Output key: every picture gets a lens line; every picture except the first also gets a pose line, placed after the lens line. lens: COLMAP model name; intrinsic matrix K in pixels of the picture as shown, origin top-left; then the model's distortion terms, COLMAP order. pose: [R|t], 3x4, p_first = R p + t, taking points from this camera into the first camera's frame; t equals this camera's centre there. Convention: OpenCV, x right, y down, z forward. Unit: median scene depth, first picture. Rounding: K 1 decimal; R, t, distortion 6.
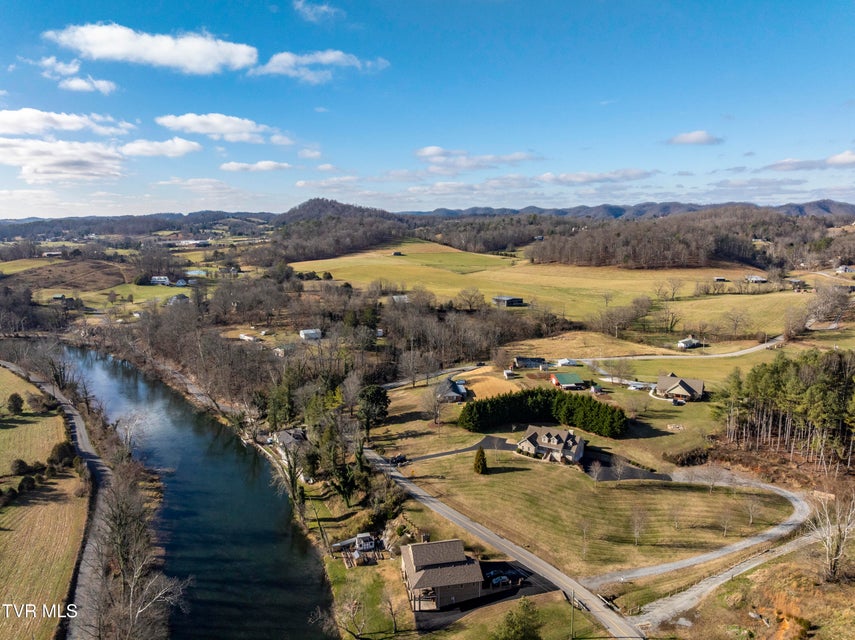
lens RADIAL K [[603.9, 0, 431.3], [0, 603.9, 319.6], [0, 0, 1]] dist [-0.033603, -0.006799]
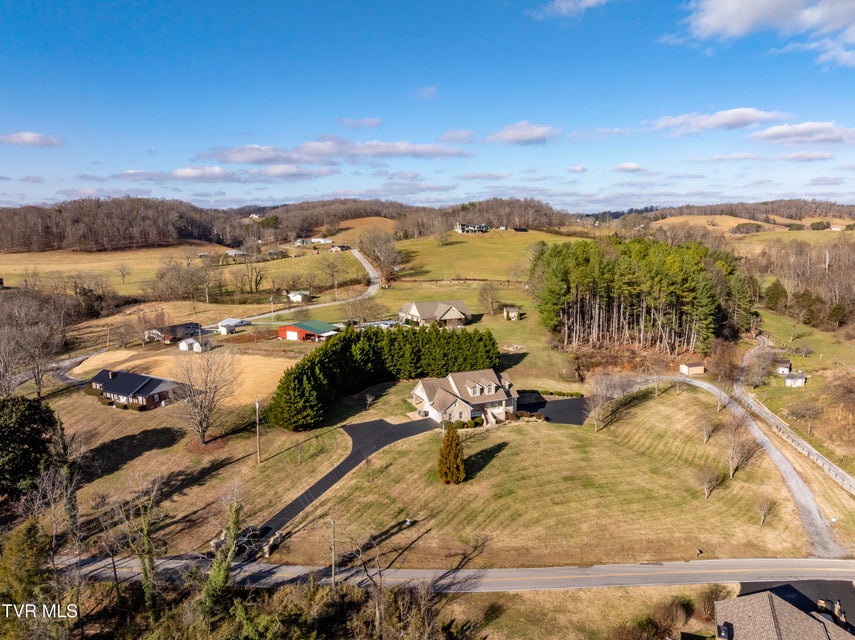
lens RADIAL K [[603.9, 0, 431.3], [0, 603.9, 319.6], [0, 0, 1]] dist [-0.033603, -0.006799]
pose [[0.557569, -0.125589, 0.820576, -0.255117], [0.141637, 0.988388, 0.055032, 0.083811], [-0.817958, 0.085540, 0.568882, 0.619273]]
